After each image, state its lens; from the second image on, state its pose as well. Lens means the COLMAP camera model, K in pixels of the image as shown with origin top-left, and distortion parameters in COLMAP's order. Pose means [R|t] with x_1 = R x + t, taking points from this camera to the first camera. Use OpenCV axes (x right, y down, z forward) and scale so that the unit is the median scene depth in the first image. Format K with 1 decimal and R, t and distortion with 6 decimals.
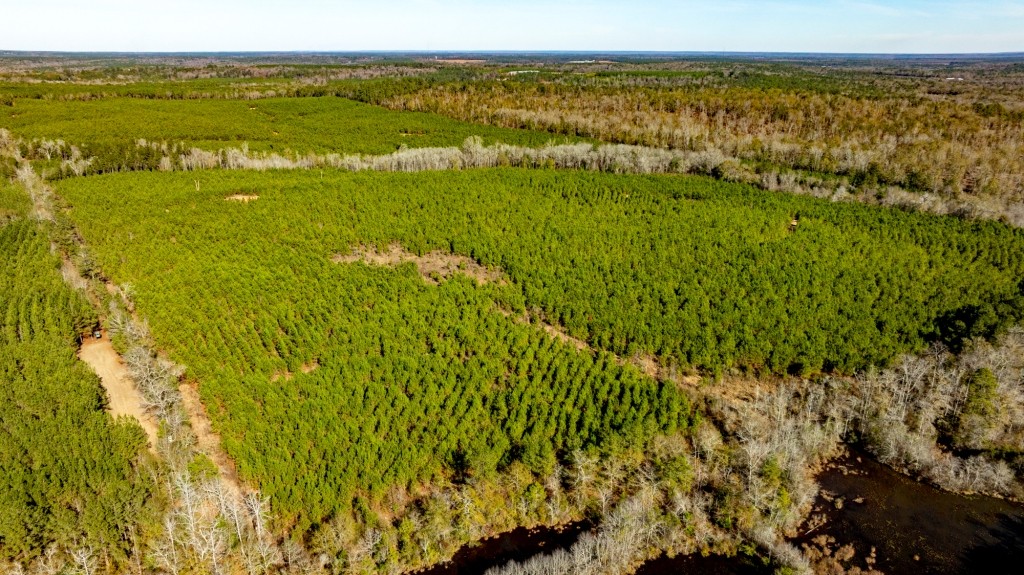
lens RADIAL K [[721.3, 0, 511.9], [0, 721.3, 285.7], [0, 0, 1]] dist [-0.025524, 0.007731]
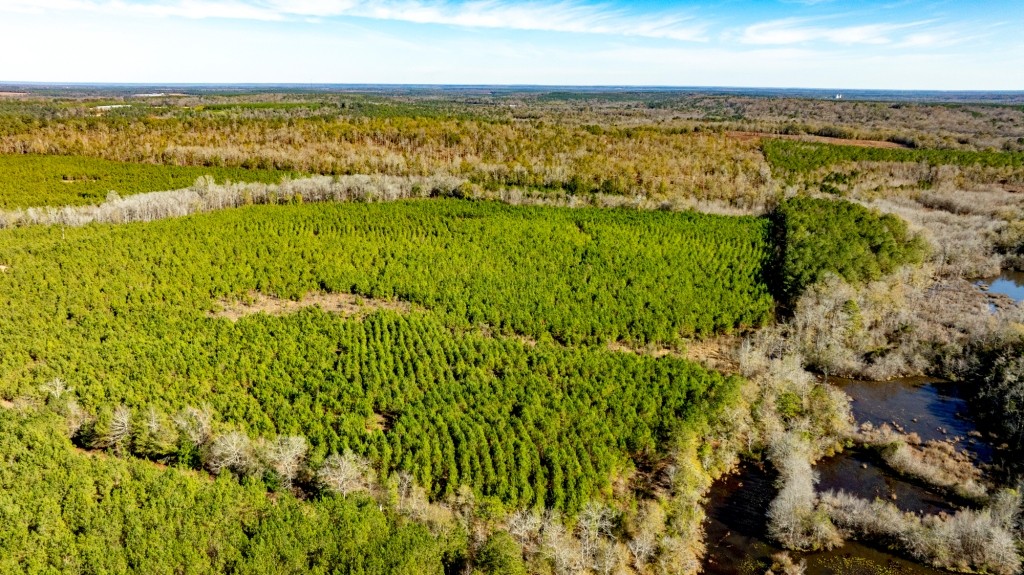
lens RADIAL K [[721.3, 0, 512.0], [0, 721.3, 287.8], [0, 0, 1]] dist [-0.025524, 0.007731]
pose [[0.829804, -0.146356, 0.538522, -0.244065], [0.166490, 0.985977, 0.011419, -0.013499], [-0.532642, 0.080183, 0.842534, 0.039338]]
